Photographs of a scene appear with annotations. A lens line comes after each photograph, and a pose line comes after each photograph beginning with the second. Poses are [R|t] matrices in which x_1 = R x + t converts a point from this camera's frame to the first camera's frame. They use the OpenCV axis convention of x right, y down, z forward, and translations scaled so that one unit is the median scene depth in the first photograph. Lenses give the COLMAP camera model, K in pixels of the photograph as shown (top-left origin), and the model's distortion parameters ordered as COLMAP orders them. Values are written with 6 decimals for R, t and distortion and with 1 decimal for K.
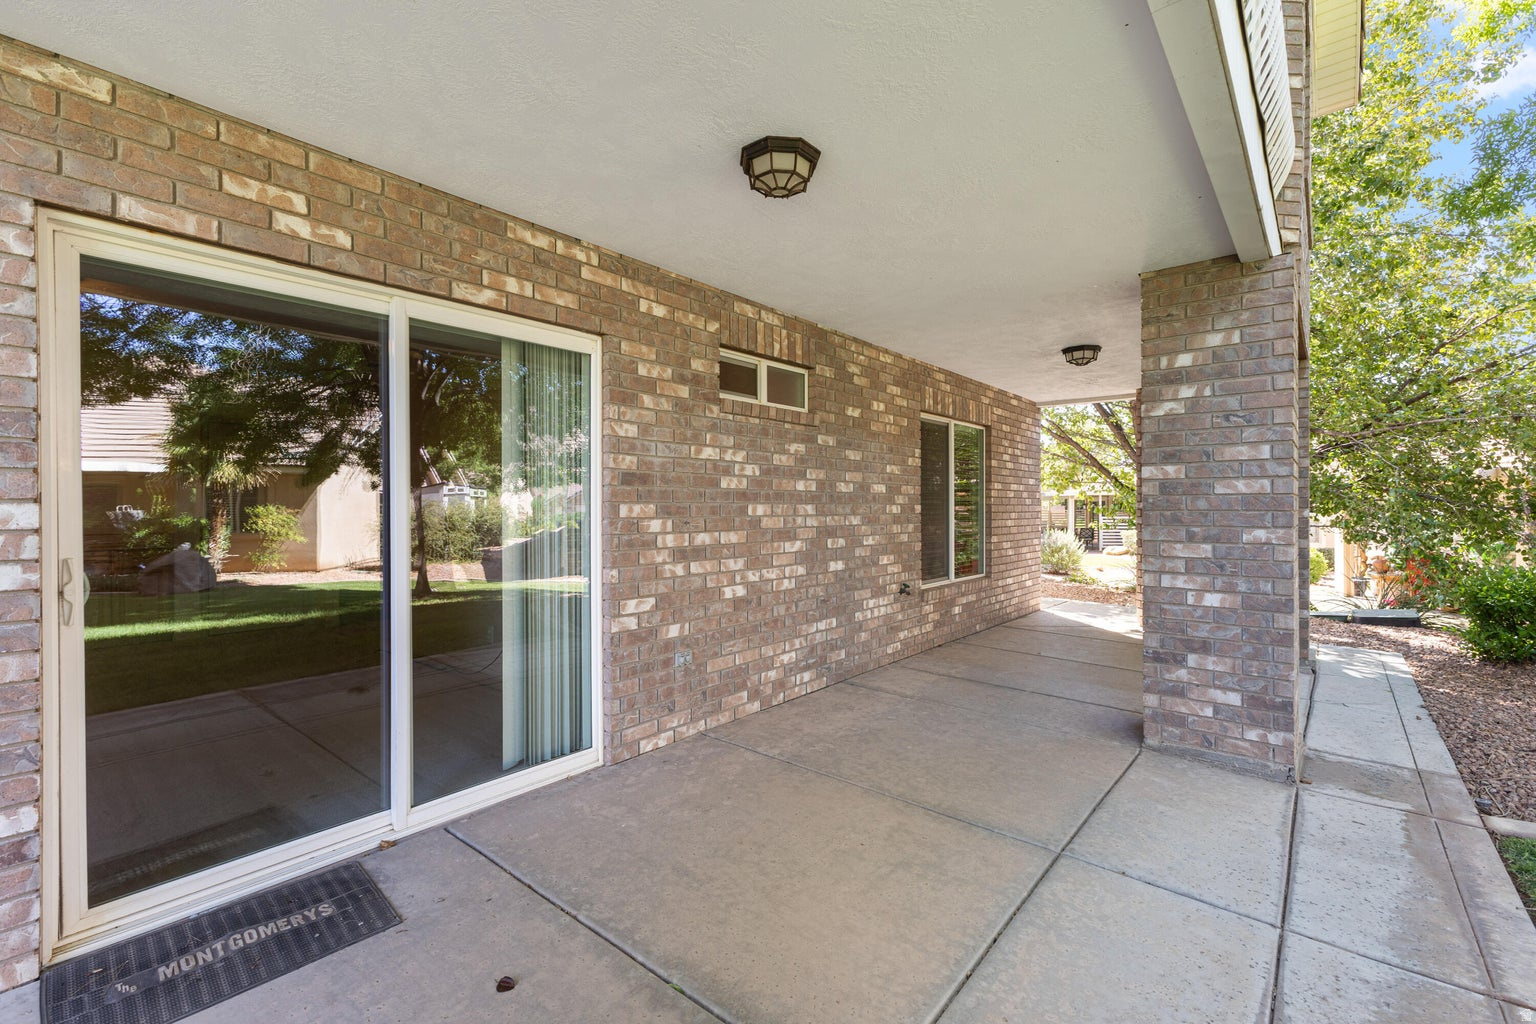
lens RADIAL K [[660.6, 0, 775.1], [0, 660.6, 505.1], [0, 0, 1]] dist [0.003546, -0.000130]
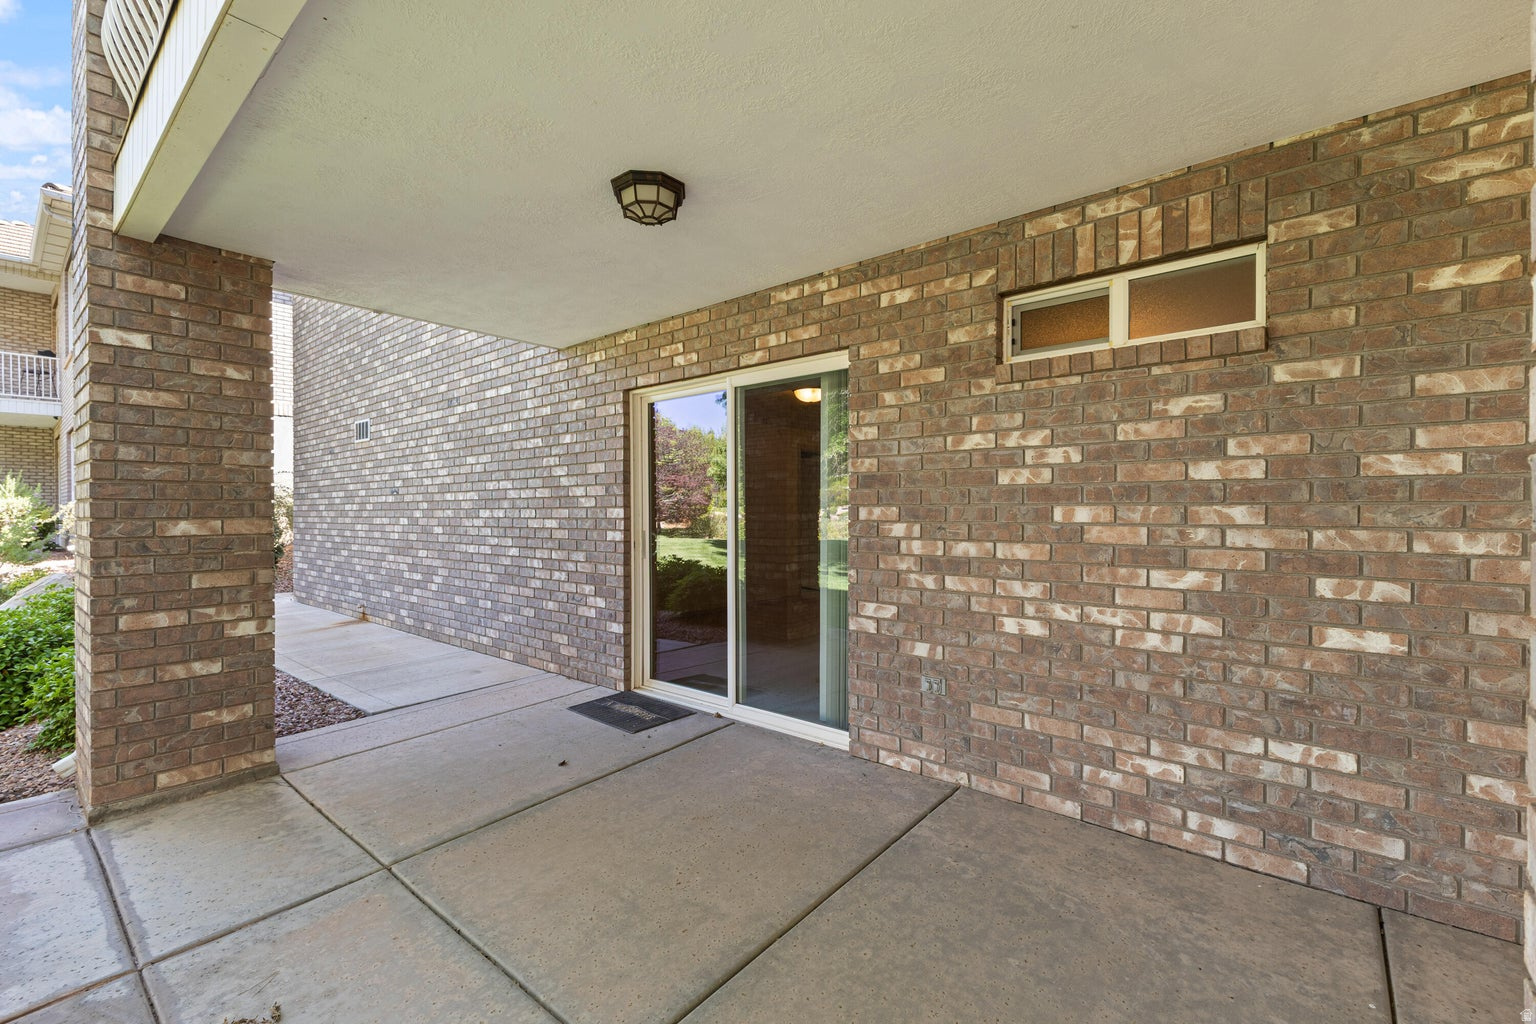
lens RADIAL K [[660.6, 0, 774.5], [0, 660.6, 515.3], [0, 0, 1]] dist [0.003546, -0.000130]
pose [[-0.005061, 0.008847, -0.999948, 0.708561], [0.001576, 0.999960, 0.008839, 0.002075], [0.999986, -0.001531, -0.005074, 0.781673]]
